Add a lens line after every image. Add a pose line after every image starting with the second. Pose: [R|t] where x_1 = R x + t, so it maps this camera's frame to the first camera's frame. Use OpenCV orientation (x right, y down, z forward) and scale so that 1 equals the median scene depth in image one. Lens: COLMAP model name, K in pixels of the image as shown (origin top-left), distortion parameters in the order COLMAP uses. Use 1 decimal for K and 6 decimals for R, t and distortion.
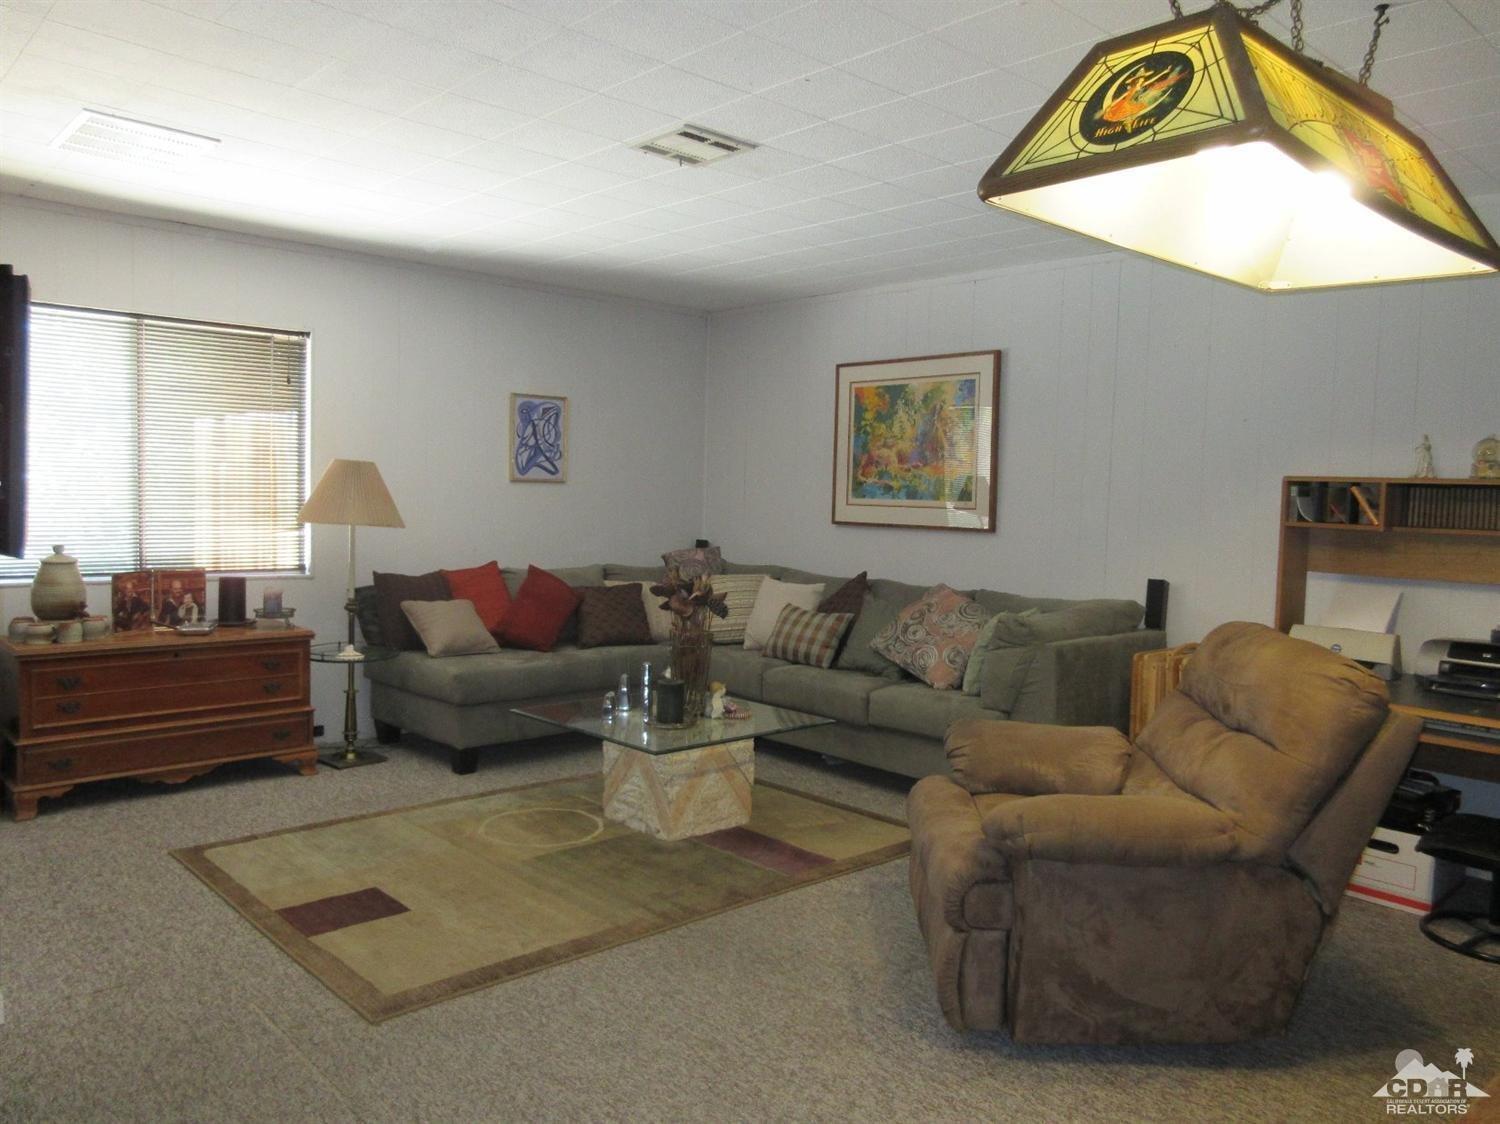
lens RADIAL K [[1109.1, 0, 753.0], [0, 1109.1, 552.3], [0, 0, 1]] dist [-0.002289, 0.003416]
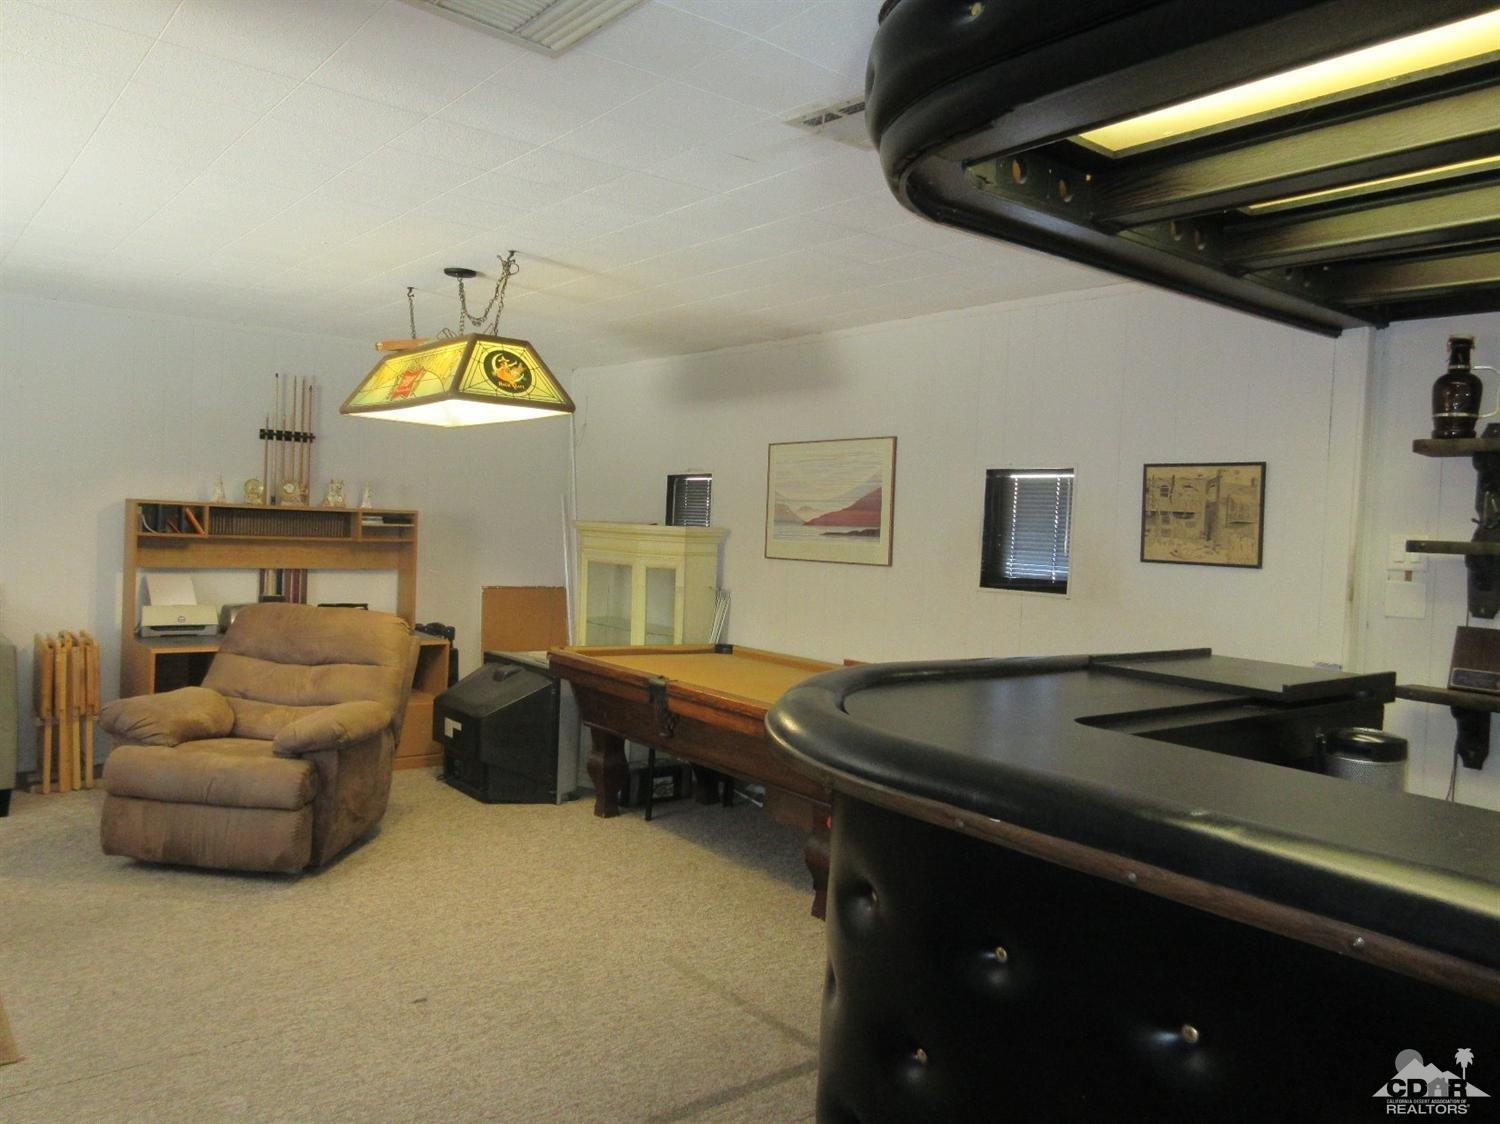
lens RADIAL K [[1109.1, 0, 753.0], [0, 1109.1, 552.3], [0, 0, 1]] dist [-0.002289, 0.003416]
pose [[0.063263, -0.052756, 0.996602, -0.898874], [0.013105, 0.998560, 0.052028, -0.068495], [-0.997911, 0.009769, 0.063863, 0.161680]]
